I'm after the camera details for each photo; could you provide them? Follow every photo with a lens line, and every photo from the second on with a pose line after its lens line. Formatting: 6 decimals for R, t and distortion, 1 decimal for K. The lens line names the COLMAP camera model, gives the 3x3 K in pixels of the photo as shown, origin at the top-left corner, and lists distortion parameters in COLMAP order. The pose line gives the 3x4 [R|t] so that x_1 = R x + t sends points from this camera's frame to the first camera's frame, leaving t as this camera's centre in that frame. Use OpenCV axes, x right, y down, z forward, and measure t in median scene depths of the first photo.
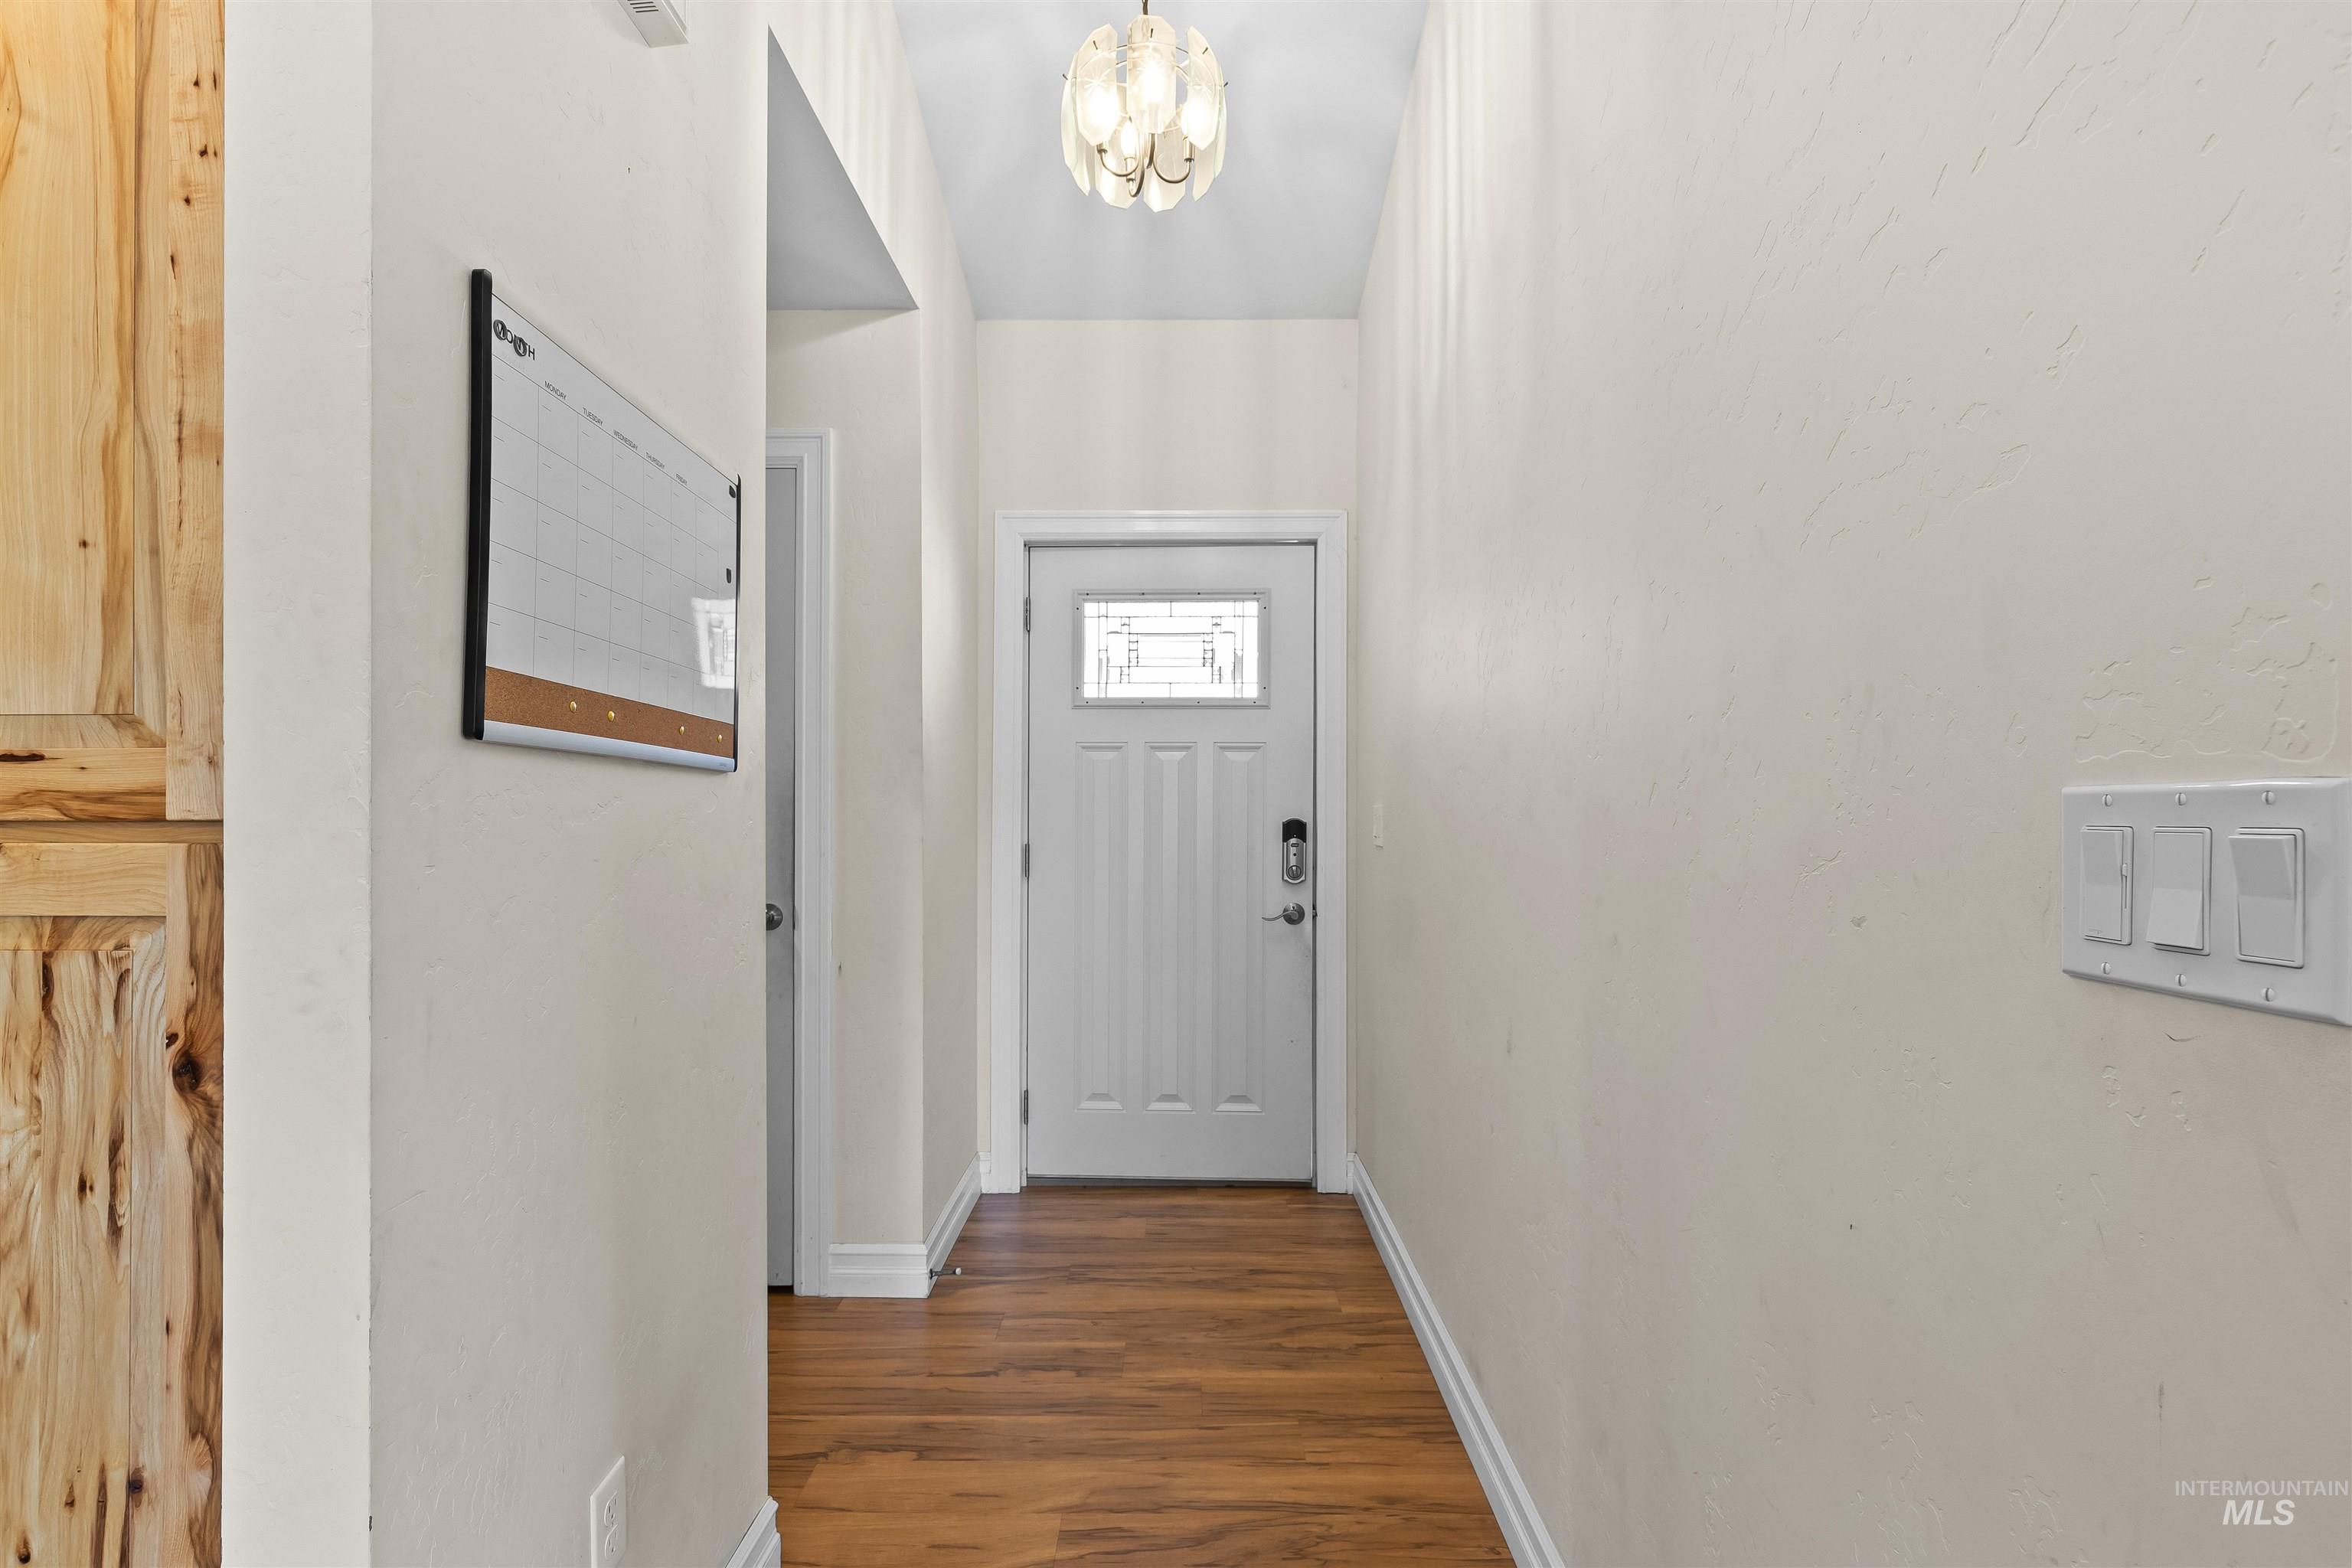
lens RADIAL K [[1071.1, 0, 1177.6], [0, 1071.1, 794.3], [0, 0, 1]] dist [-0.004630, 0.002209]
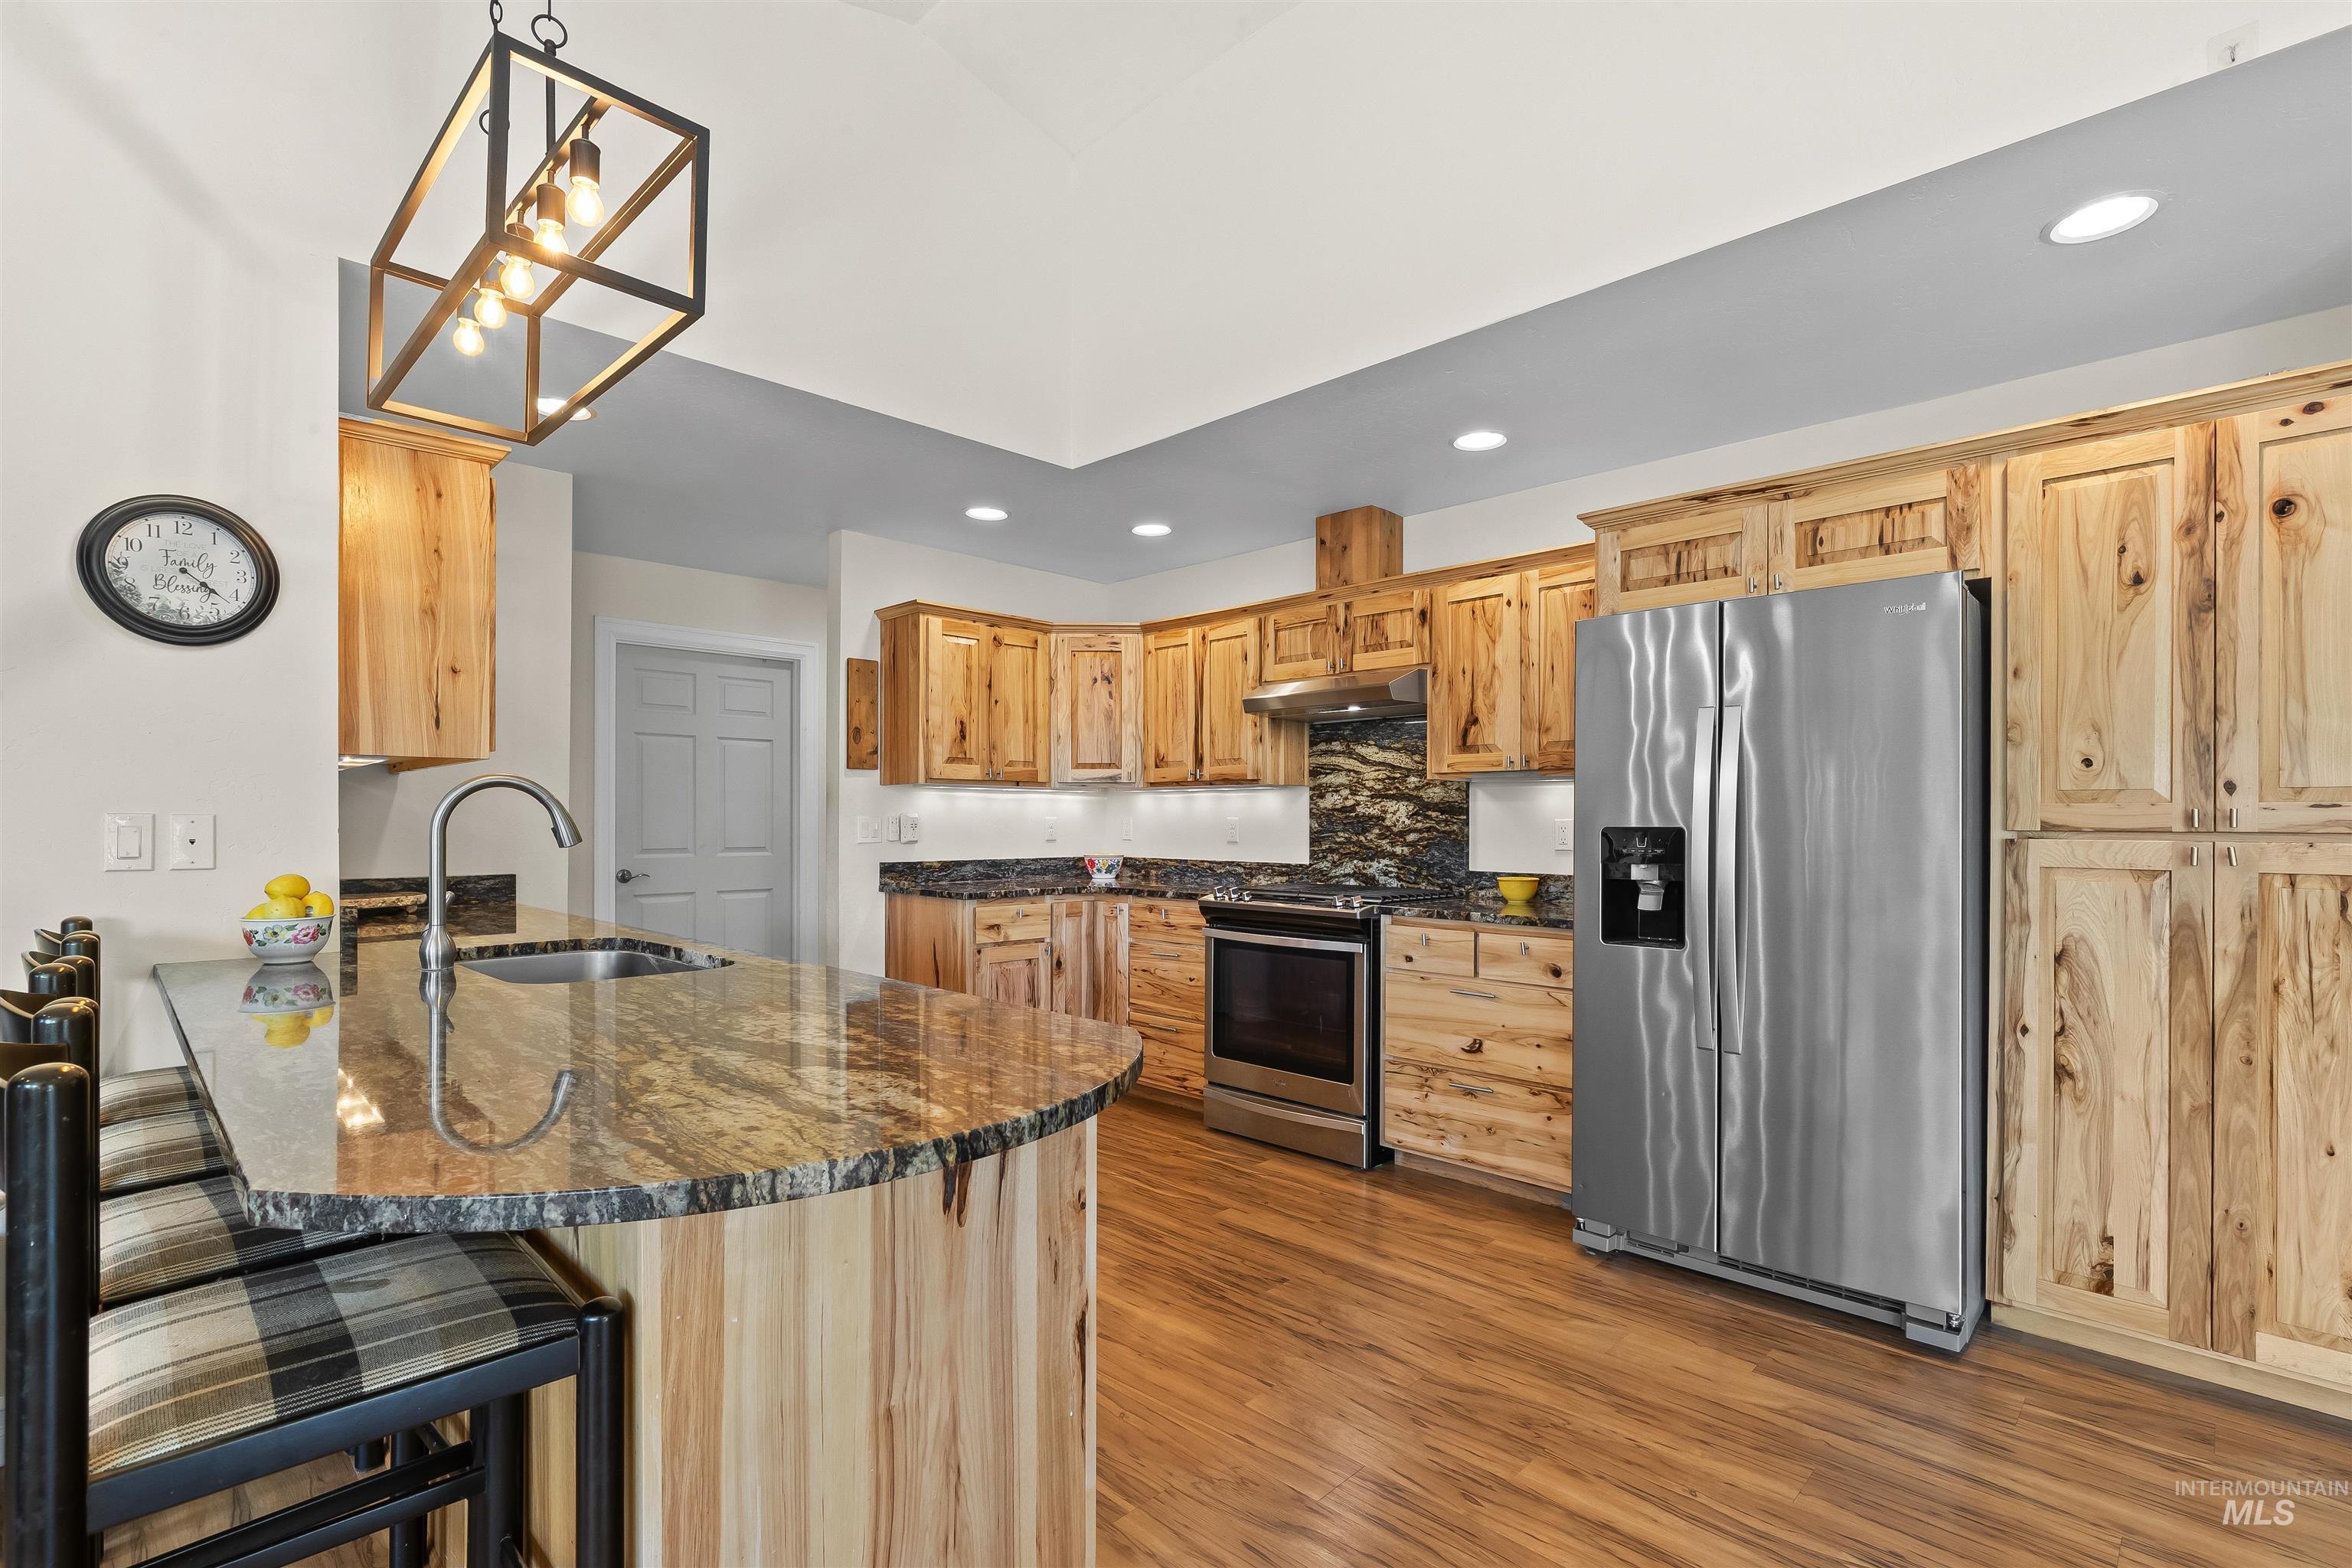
lens RADIAL K [[1071.1, 0, 1170.6], [0, 1071.1, 824.1], [0, 0, 1]] dist [-0.004630, 0.002209]
pose [[0.710252, 0.005062, -0.703929, -1.217461], [-0.001062, 0.999981, 0.006119, -0.005889], [0.703946, -0.003598, 0.710244, -2.352107]]
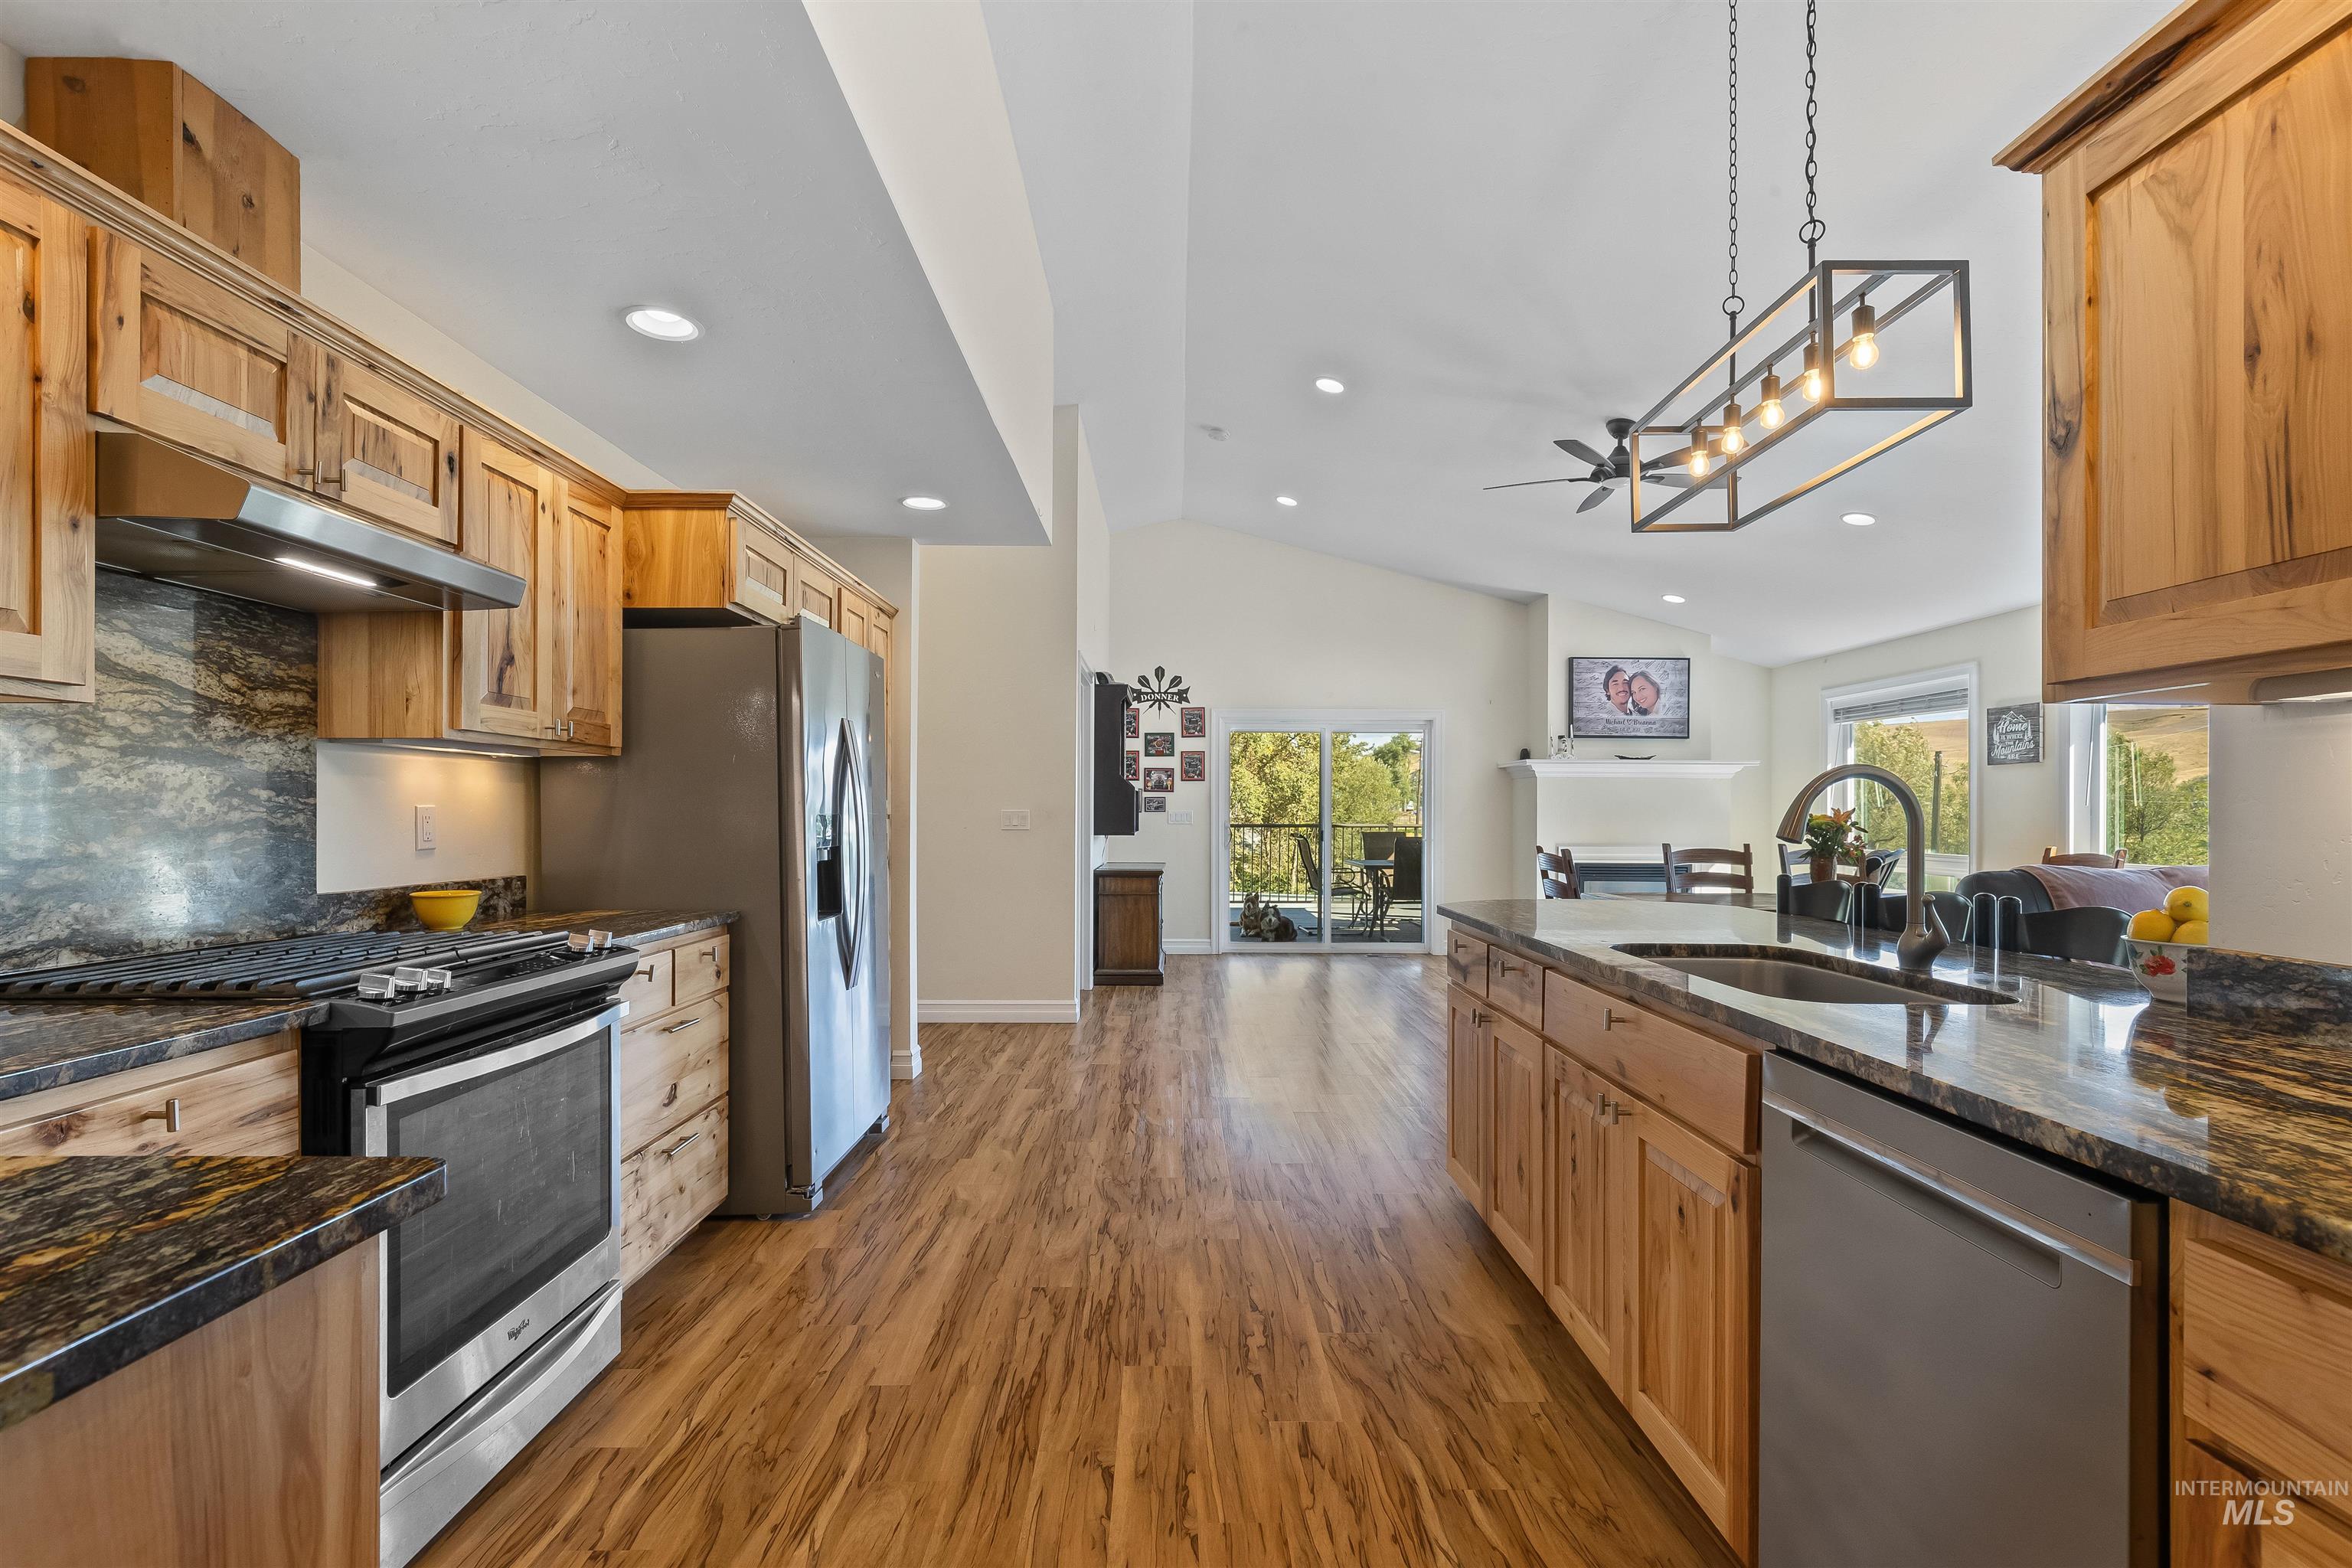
lens RADIAL K [[1071.1, 0, 1178.6], [0, 1071.1, 809.0], [0, 0, 1]] dist [-0.004630, 0.002209]
pose [[-0.000034, 0.003076, 0.999995, -5.985188], [-0.007253, 0.999969, -0.003076, 0.004841], [-0.999974, -0.007253, -0.000012, -0.369080]]
